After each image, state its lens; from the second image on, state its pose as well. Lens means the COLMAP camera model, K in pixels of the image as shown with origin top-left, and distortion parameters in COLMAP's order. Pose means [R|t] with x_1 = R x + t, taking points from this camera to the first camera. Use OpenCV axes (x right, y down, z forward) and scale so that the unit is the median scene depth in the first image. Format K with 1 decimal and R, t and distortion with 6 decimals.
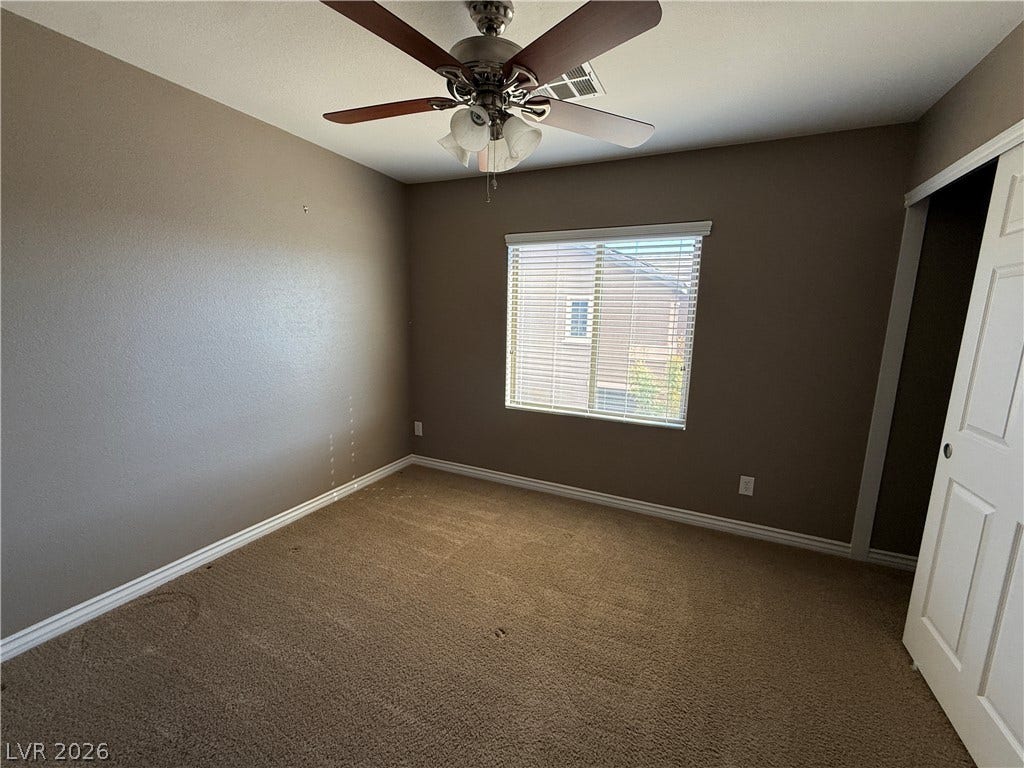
lens RADIAL K [[417.4, 0, 504.9], [0, 417.4, 385.5], [0, 0, 1]] dist [-0.001922, 0.000109]
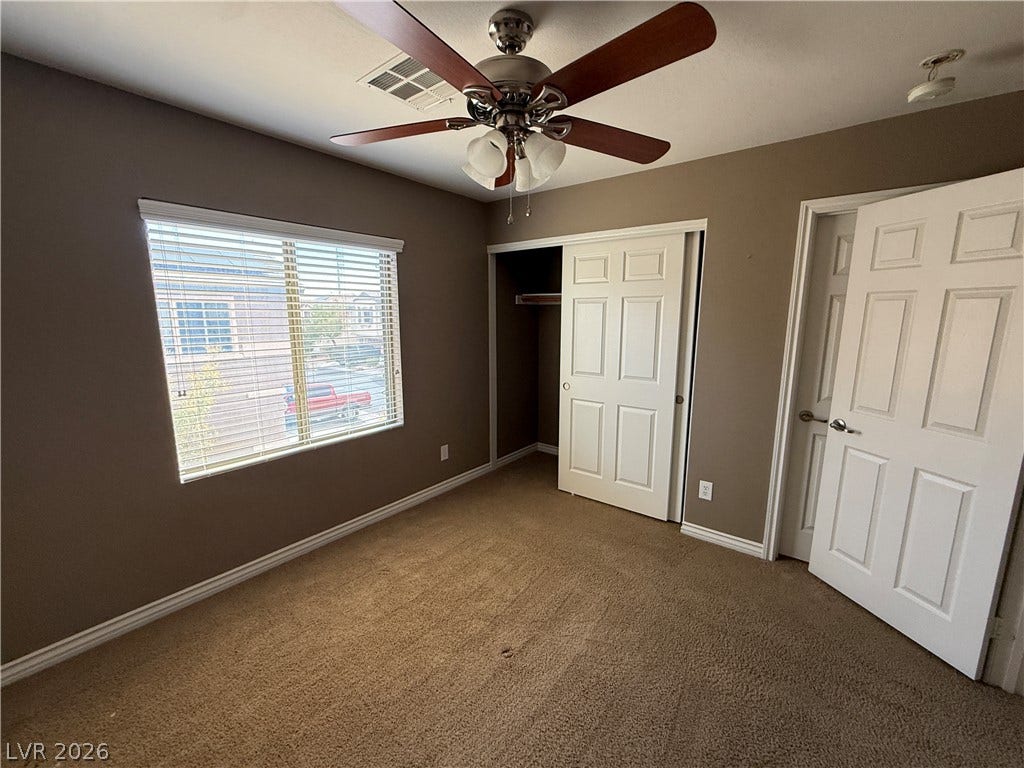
lens RADIAL K [[417.4, 0, 501.2], [0, 417.4, 387.0], [0, 0, 1]] dist [-0.001922, 0.000109]
pose [[0.223479, -0.194522, 0.955101, -0.523856], [0.174921, 0.971979, 0.157030, -0.117523], [-0.958885, 0.131975, 0.251243, 0.432818]]
